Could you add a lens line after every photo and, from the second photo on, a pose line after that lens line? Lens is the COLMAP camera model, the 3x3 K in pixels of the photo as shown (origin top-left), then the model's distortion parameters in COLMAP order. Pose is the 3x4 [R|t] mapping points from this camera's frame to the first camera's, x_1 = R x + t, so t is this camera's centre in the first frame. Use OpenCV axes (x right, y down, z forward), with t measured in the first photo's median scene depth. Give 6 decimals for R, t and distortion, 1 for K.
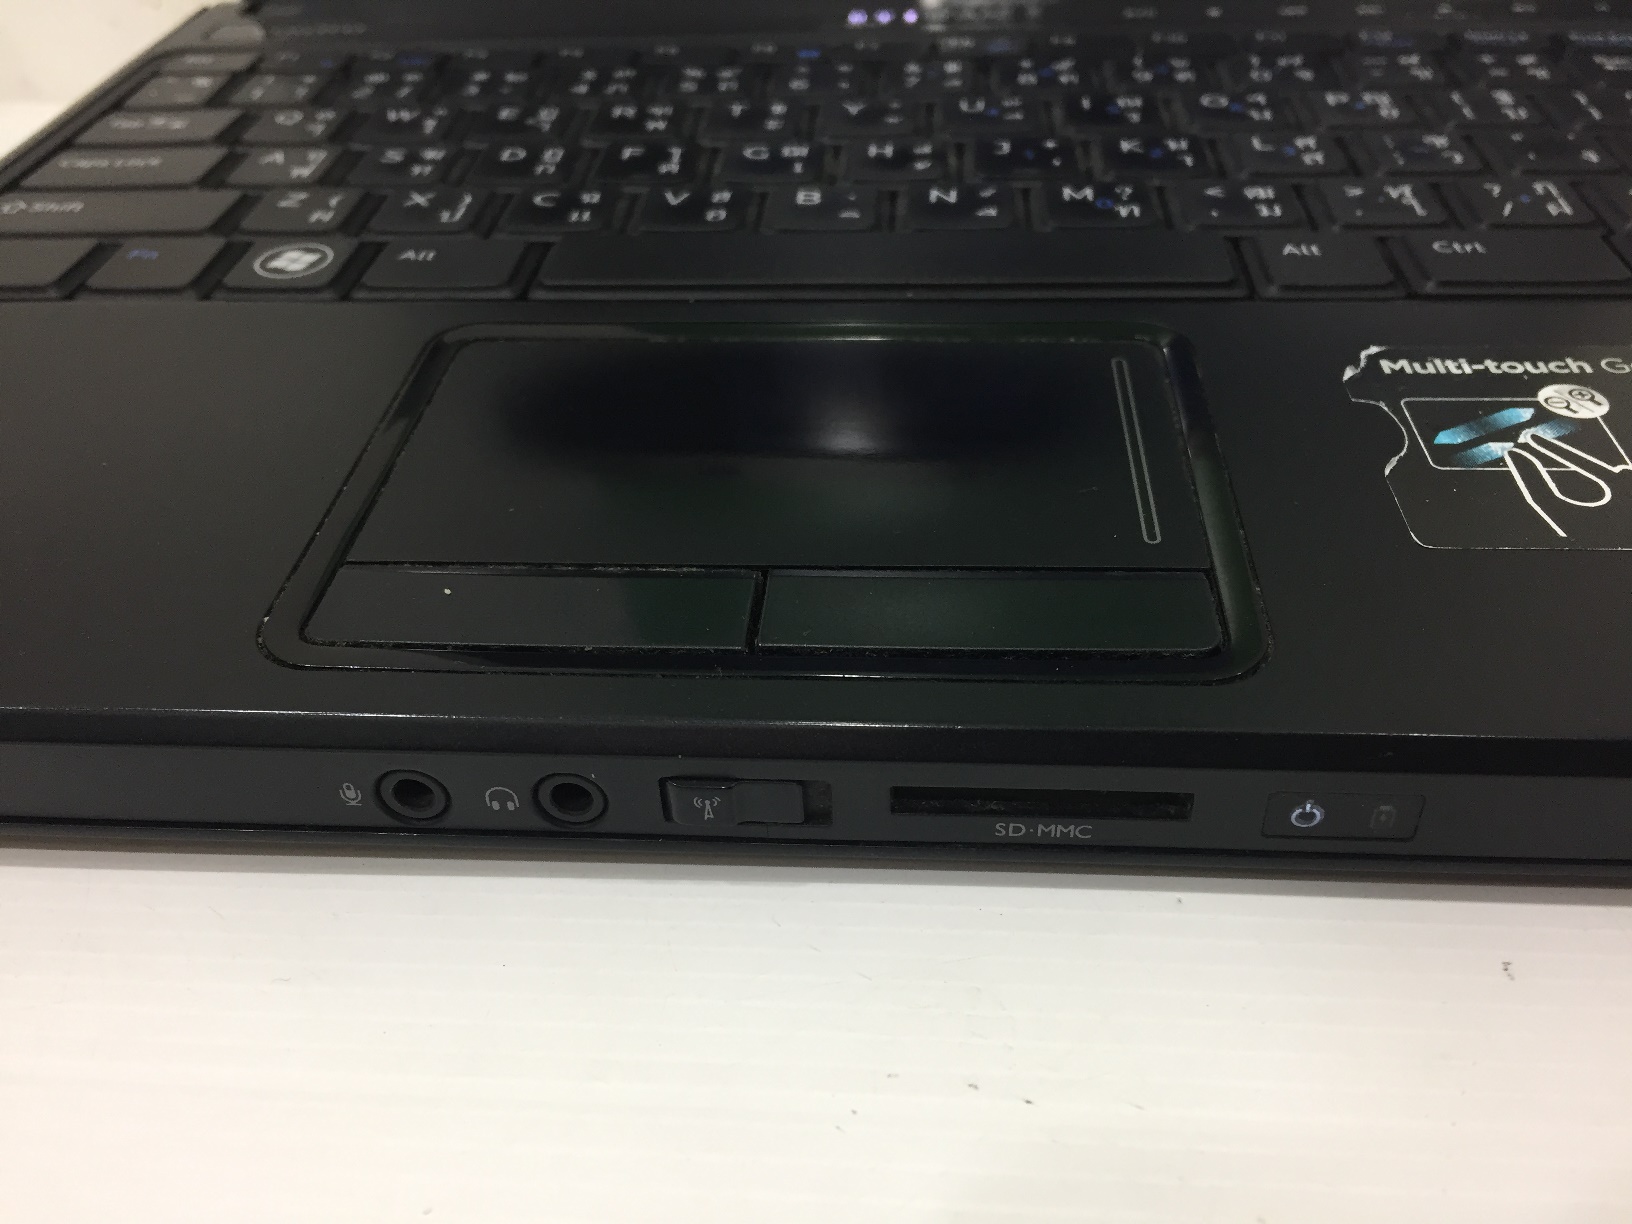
lens RADIAL K [[1472.4, 0, 793.8], [0, 1472.4, 627.0], [0, 0, 1]] dist [0.068109, -0.117851]
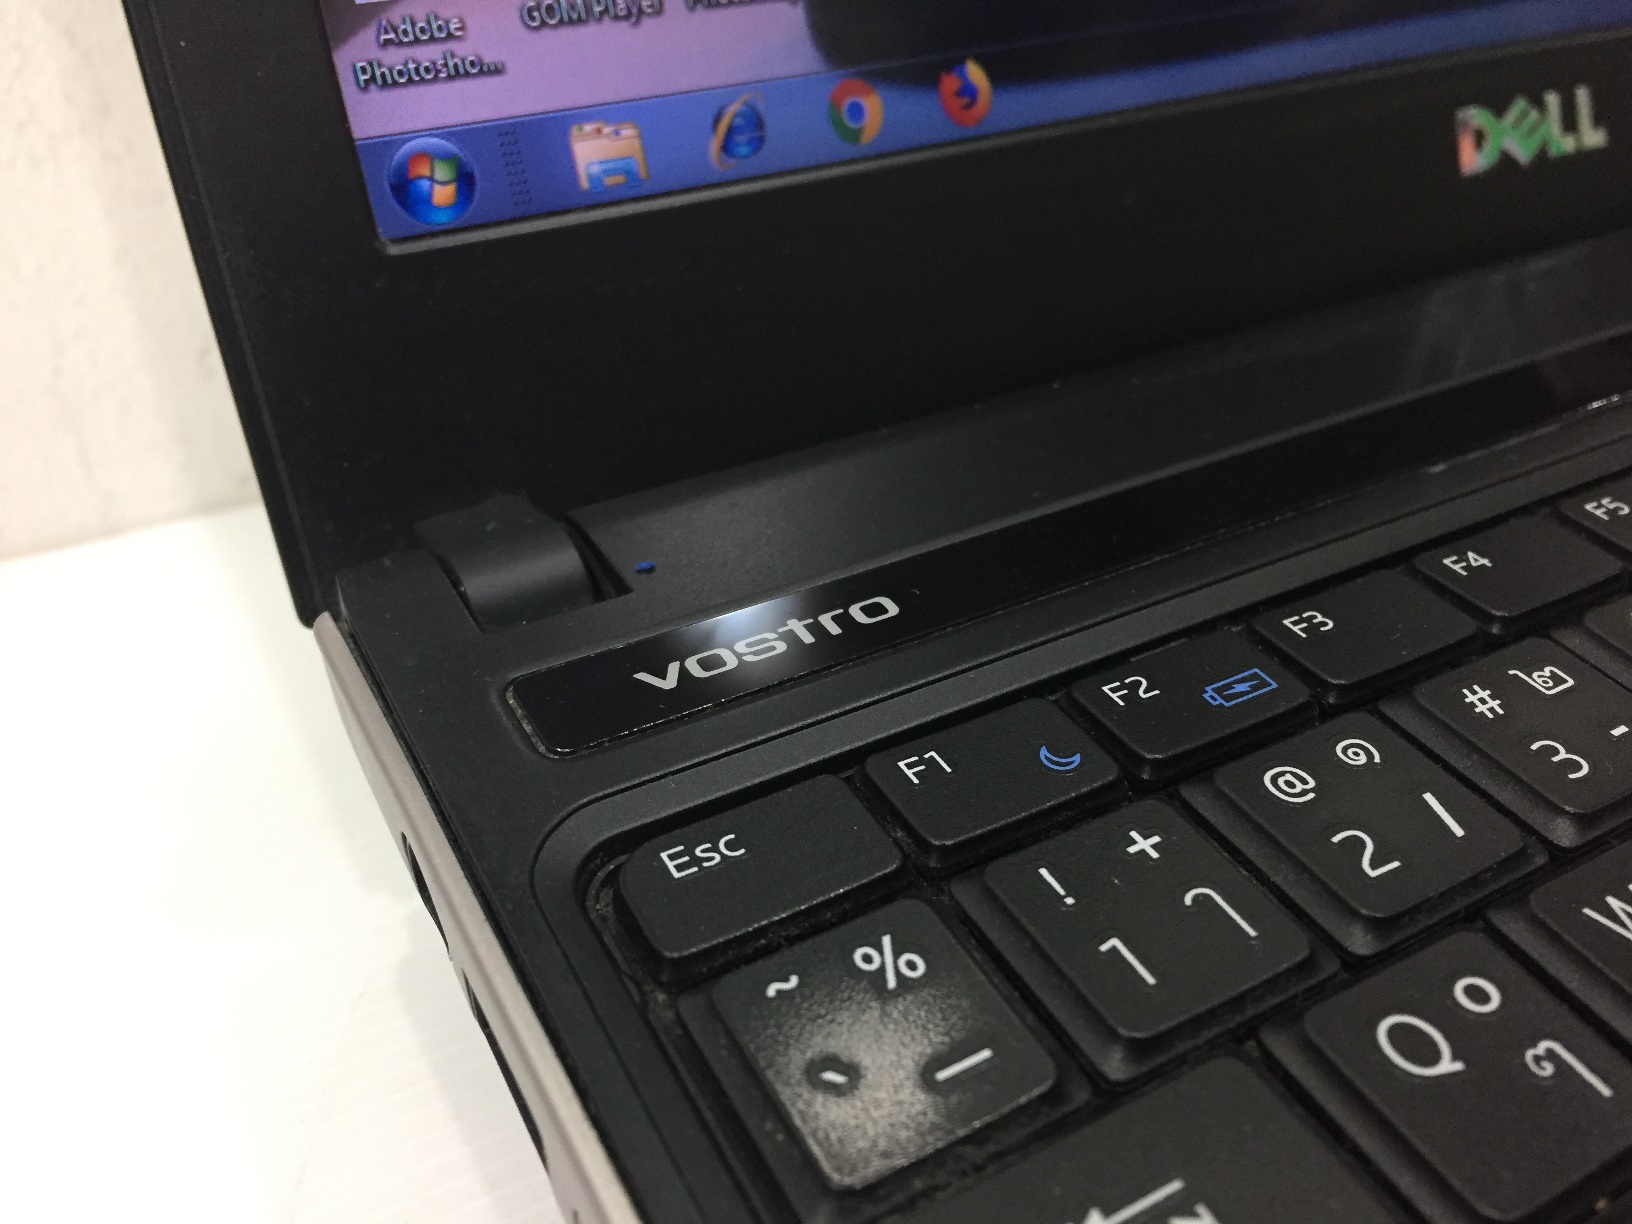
lens RADIAL K [[1472.4, 0, 801.4], [0, 1472.4, 603.7], [0, 0, 1]] dist [0.068109, -0.117851]
pose [[0.826197, -0.282937, 0.487181, -0.714634], [0.301449, 0.952557, 0.041990, -0.598785], [-0.475949, 0.112168, 0.872291, 0.922723]]
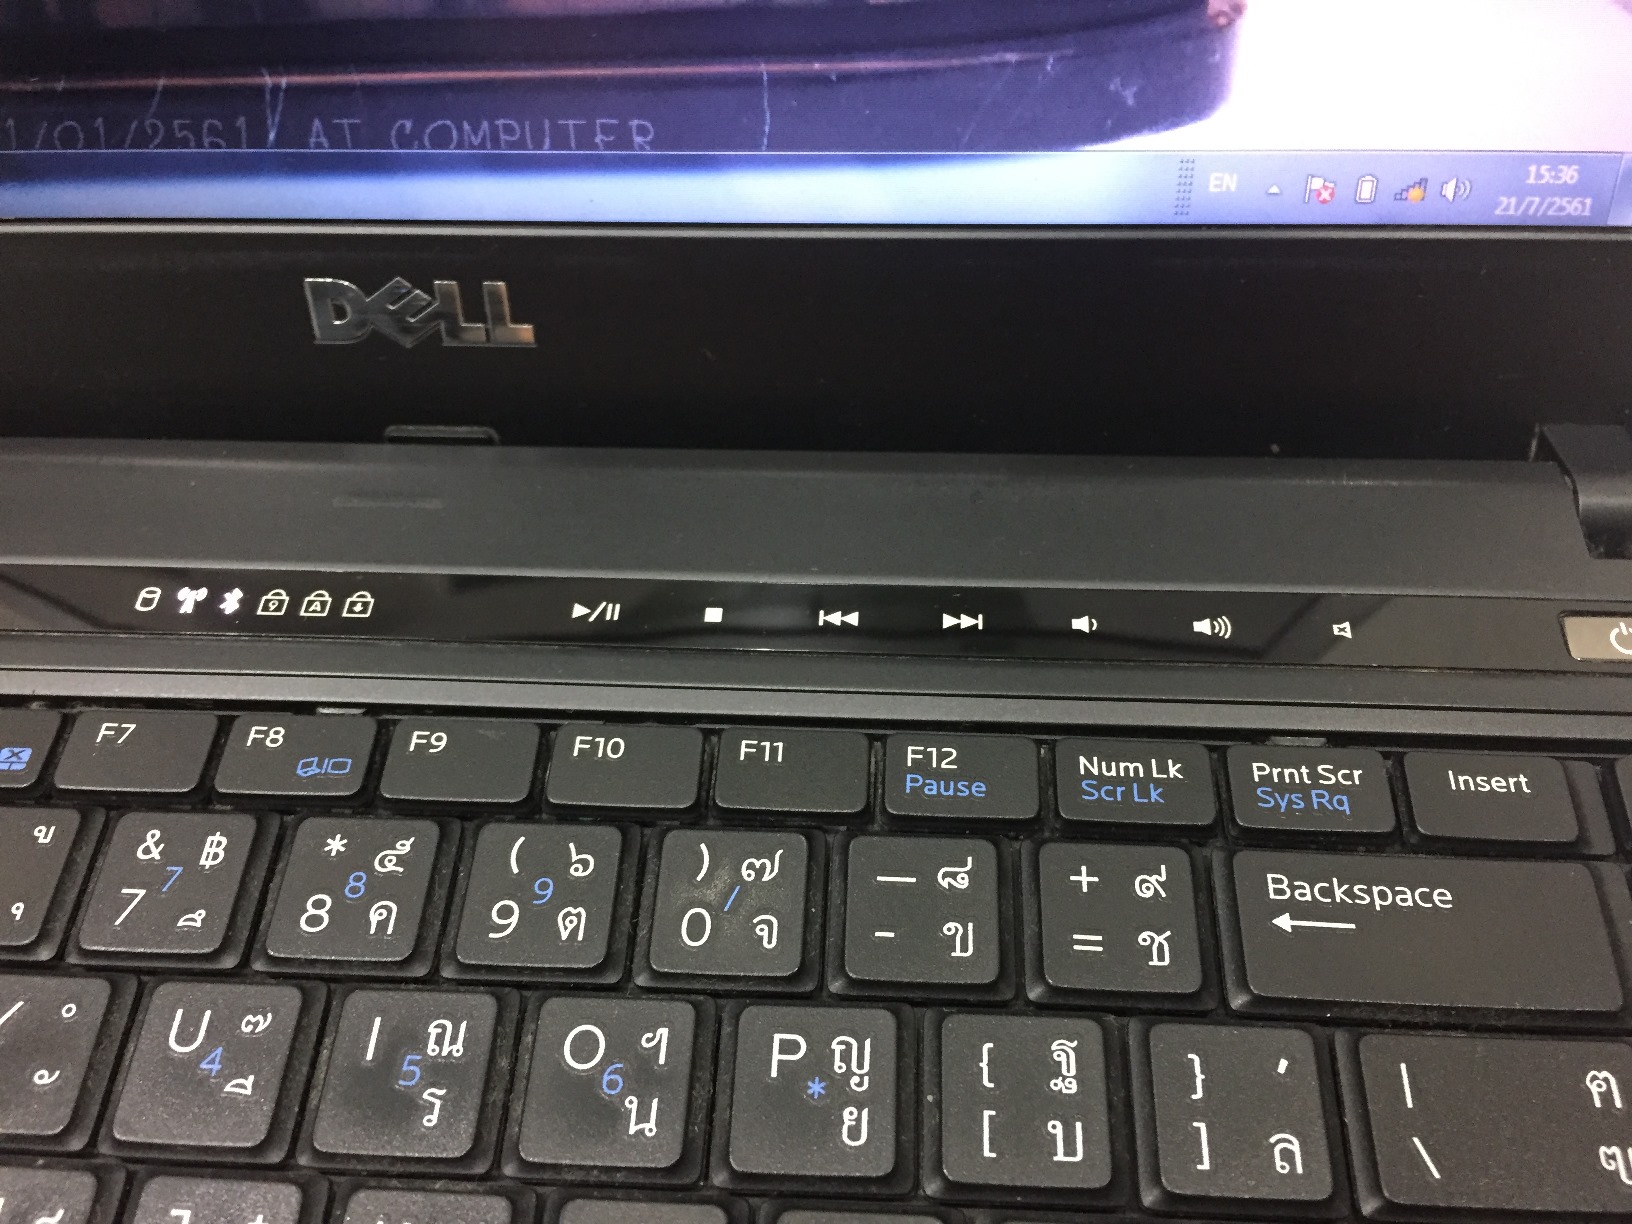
lens RADIAL K [[1472.4, 0, 820.0], [0, 1472.4, 605.3], [0, 0, 1]] dist [0.068109, -0.117851]
pose [[0.999748, -0.020194, 0.009805, 0.426802], [0.016688, 0.960717, 0.277028, -0.778865], [-0.015015, -0.276794, 0.960812, 0.553724]]
